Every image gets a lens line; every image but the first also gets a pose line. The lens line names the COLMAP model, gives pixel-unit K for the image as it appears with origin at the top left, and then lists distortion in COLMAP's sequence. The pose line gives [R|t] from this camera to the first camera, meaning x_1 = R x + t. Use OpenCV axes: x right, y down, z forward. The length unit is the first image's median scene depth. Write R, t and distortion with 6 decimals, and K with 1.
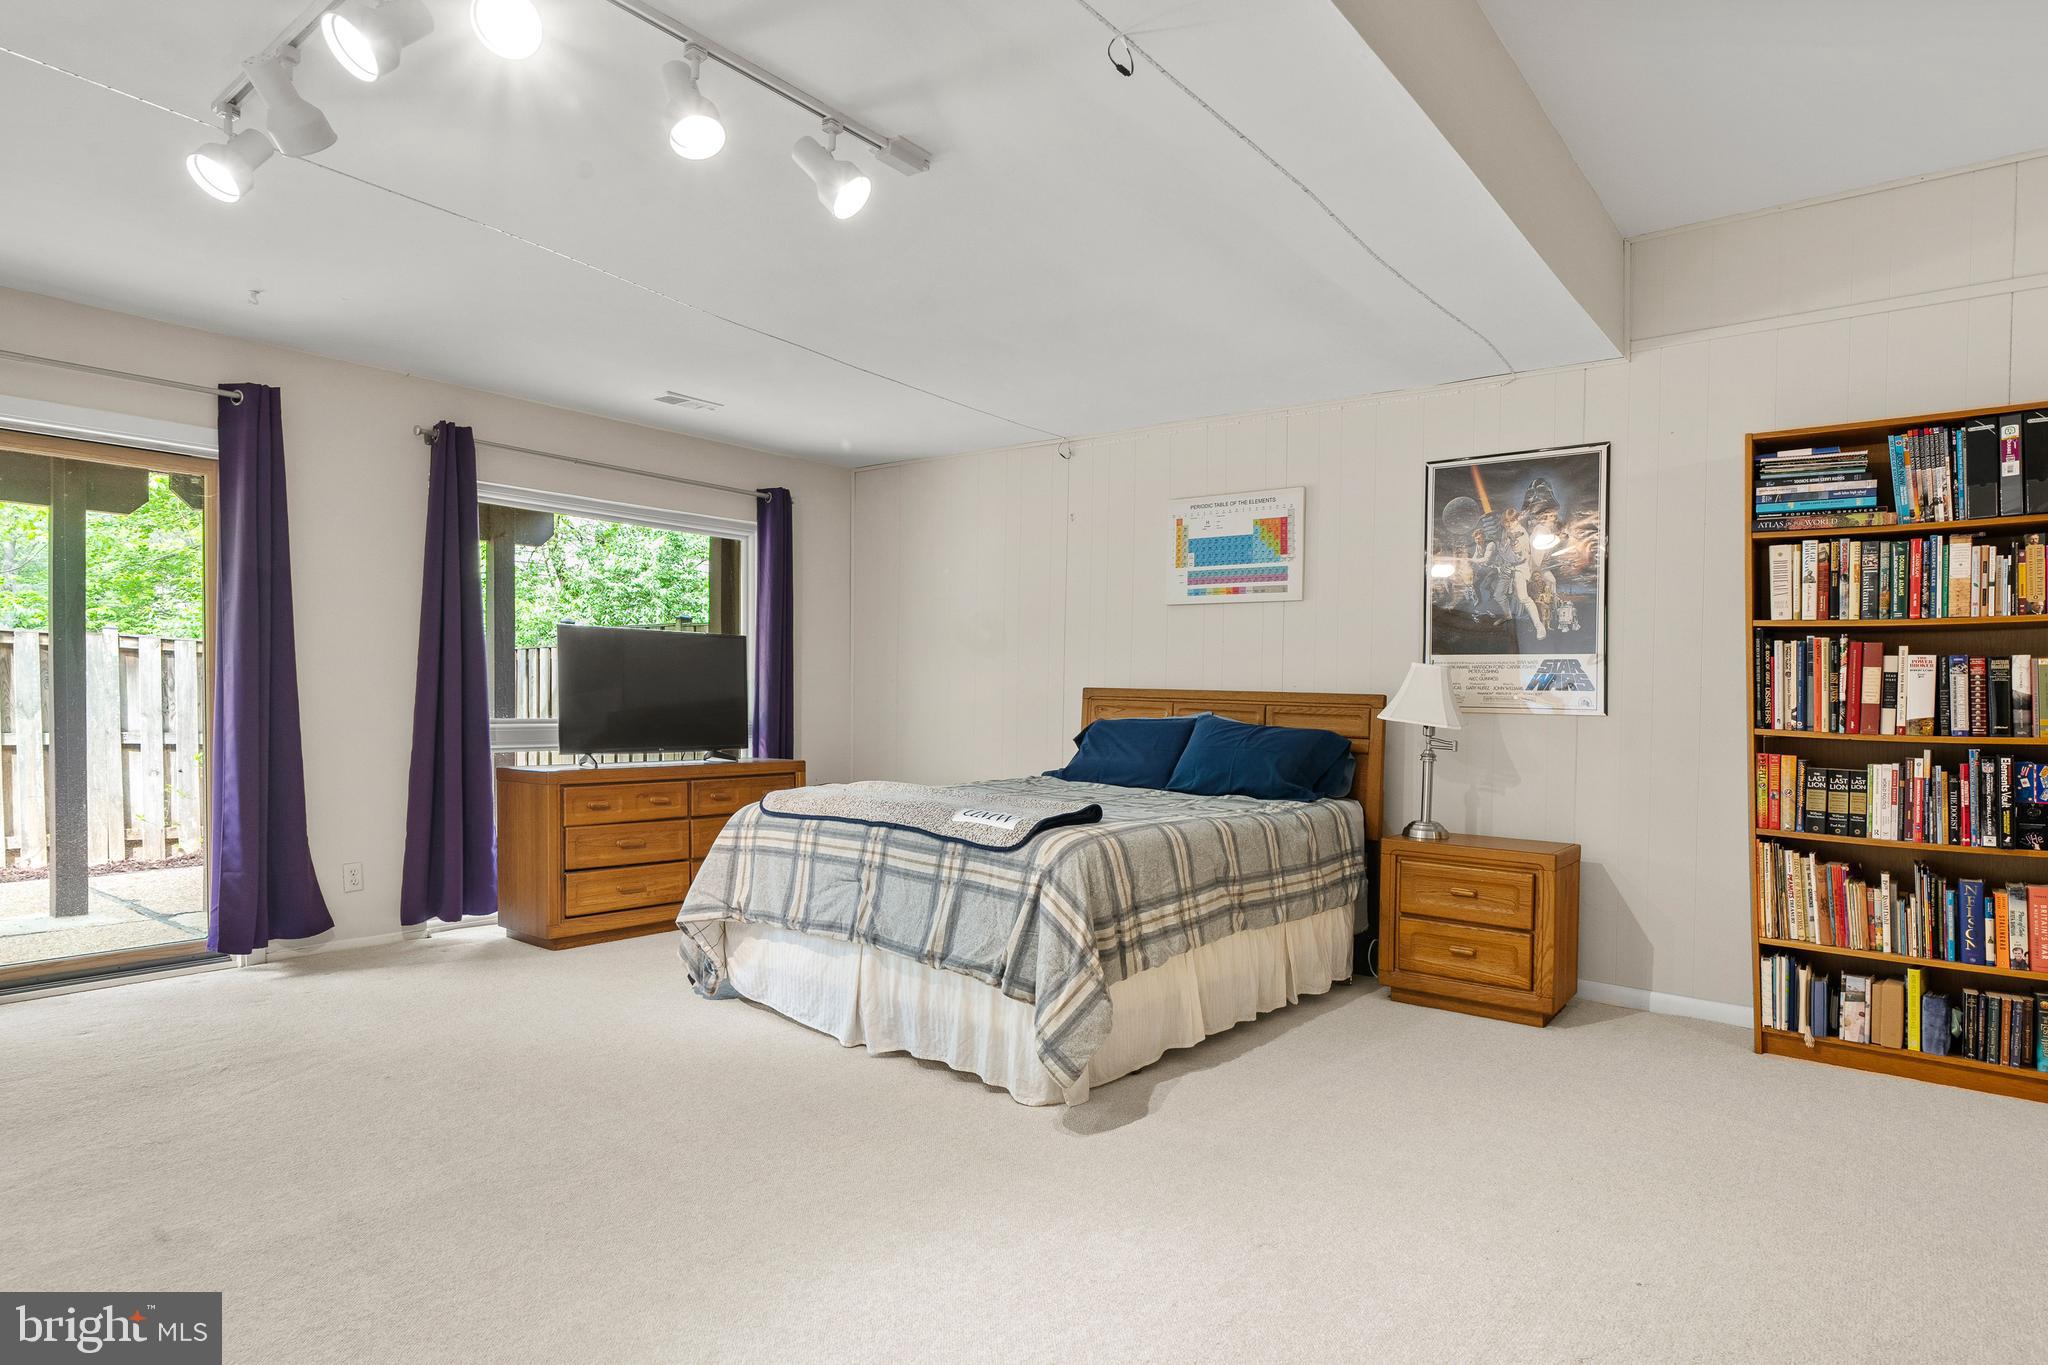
lens RADIAL K [[1145.6, 0, 1039.7], [0, 1145.6, 697.9], [0, 0, 1]] dist [0.000332, 0.001966]
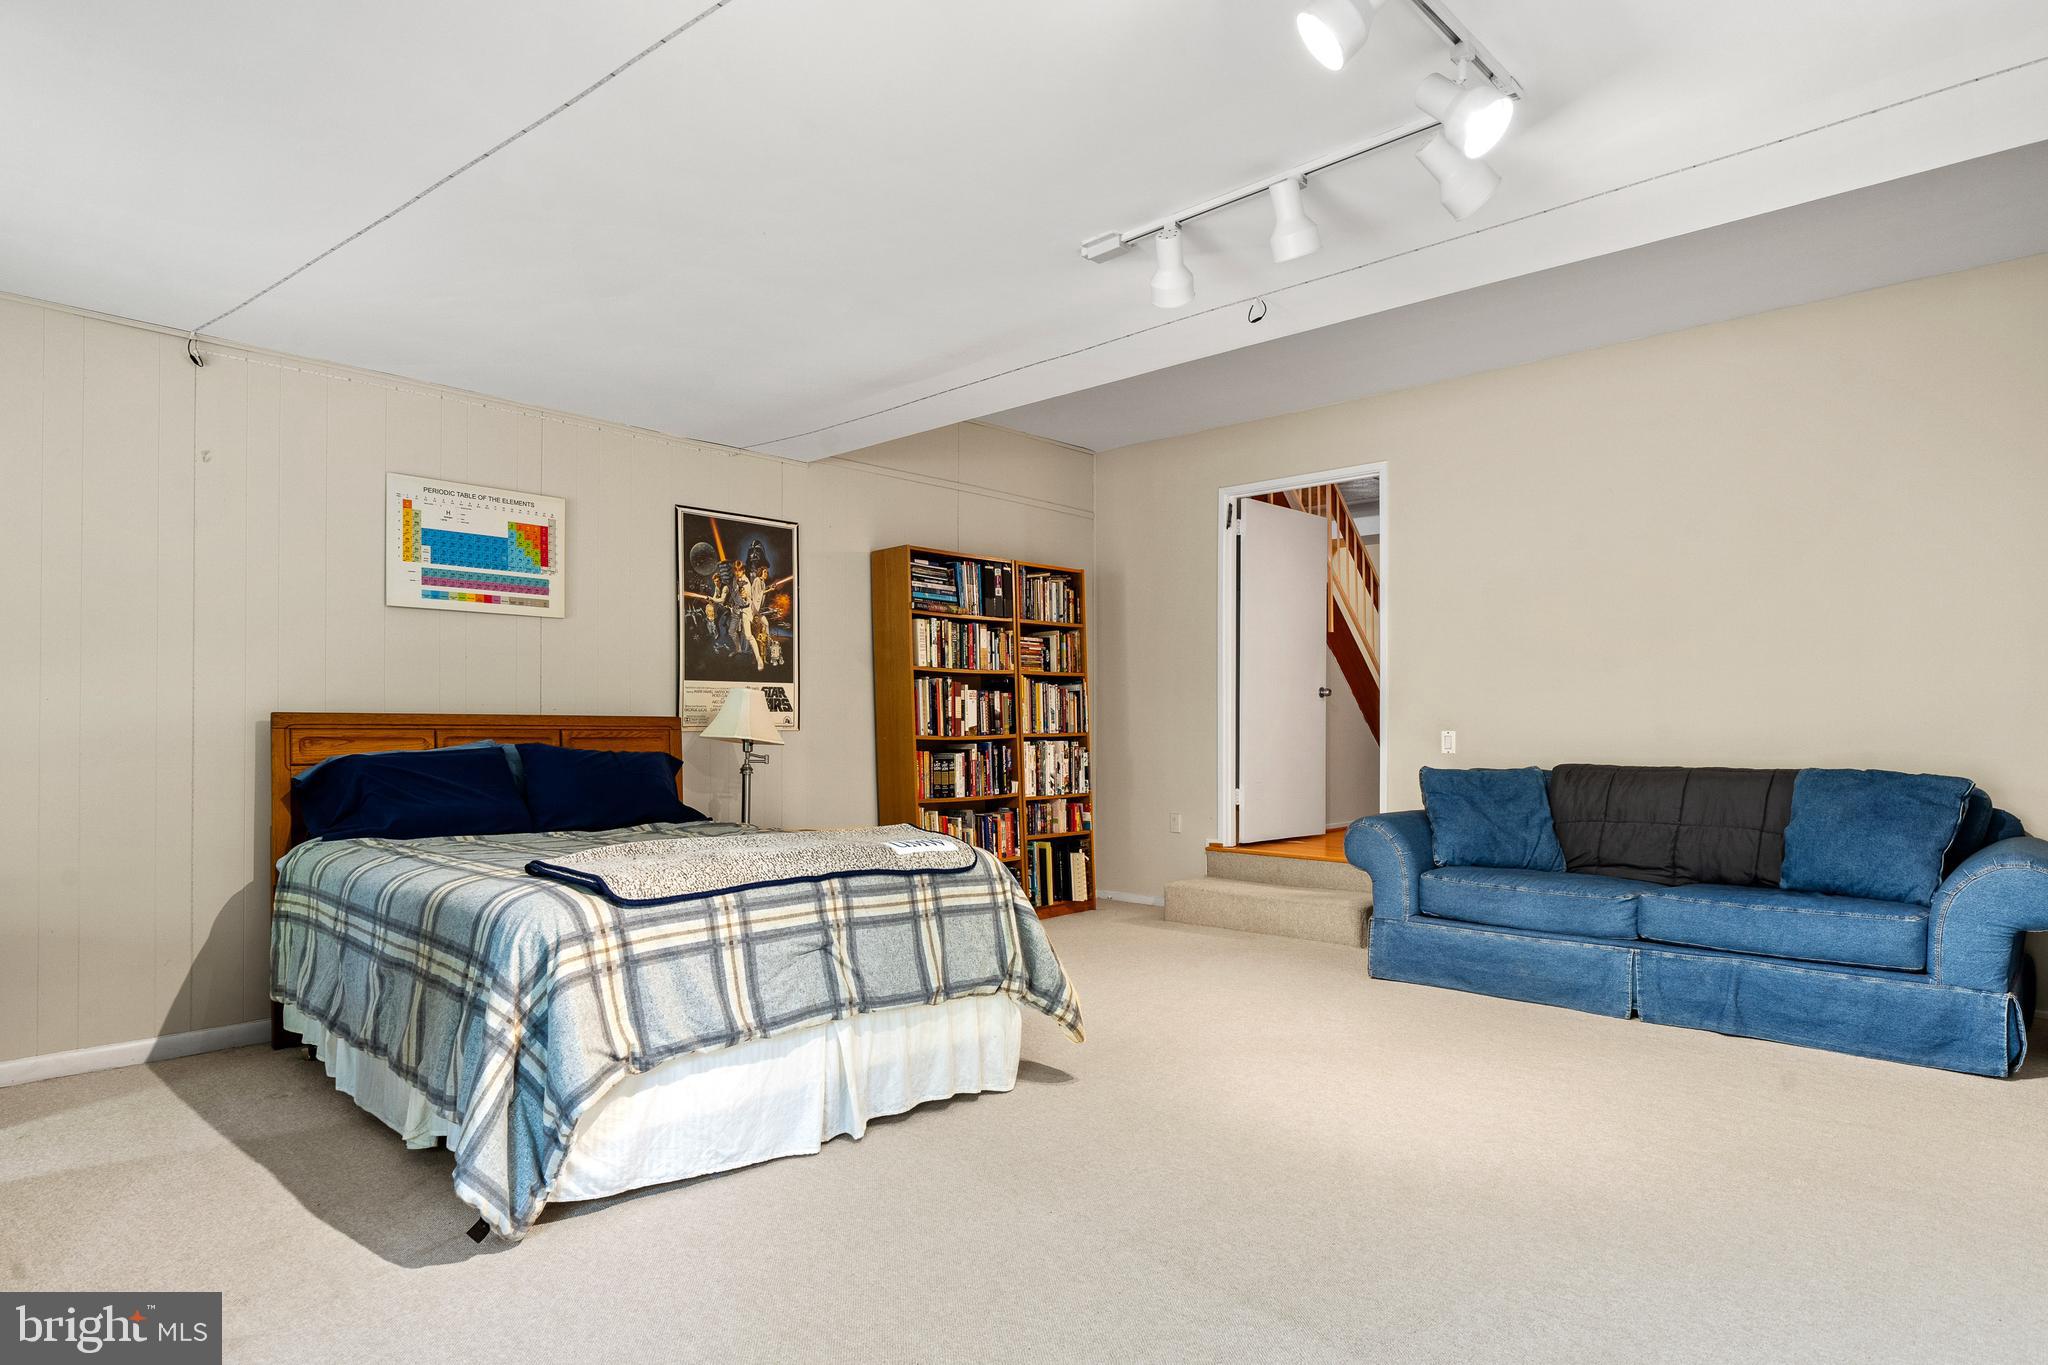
lens RADIAL K [[1145.6, 0, 1027.6], [0, 1145.6, 688.3], [0, 0, 1]] dist [0.000332, 0.001966]
pose [[0.074167, 0.010816, 0.997187, -0.885091], [0.008414, 0.999899, -0.011471, -0.017188], [-0.997210, 0.009241, 0.074068, 0.708416]]
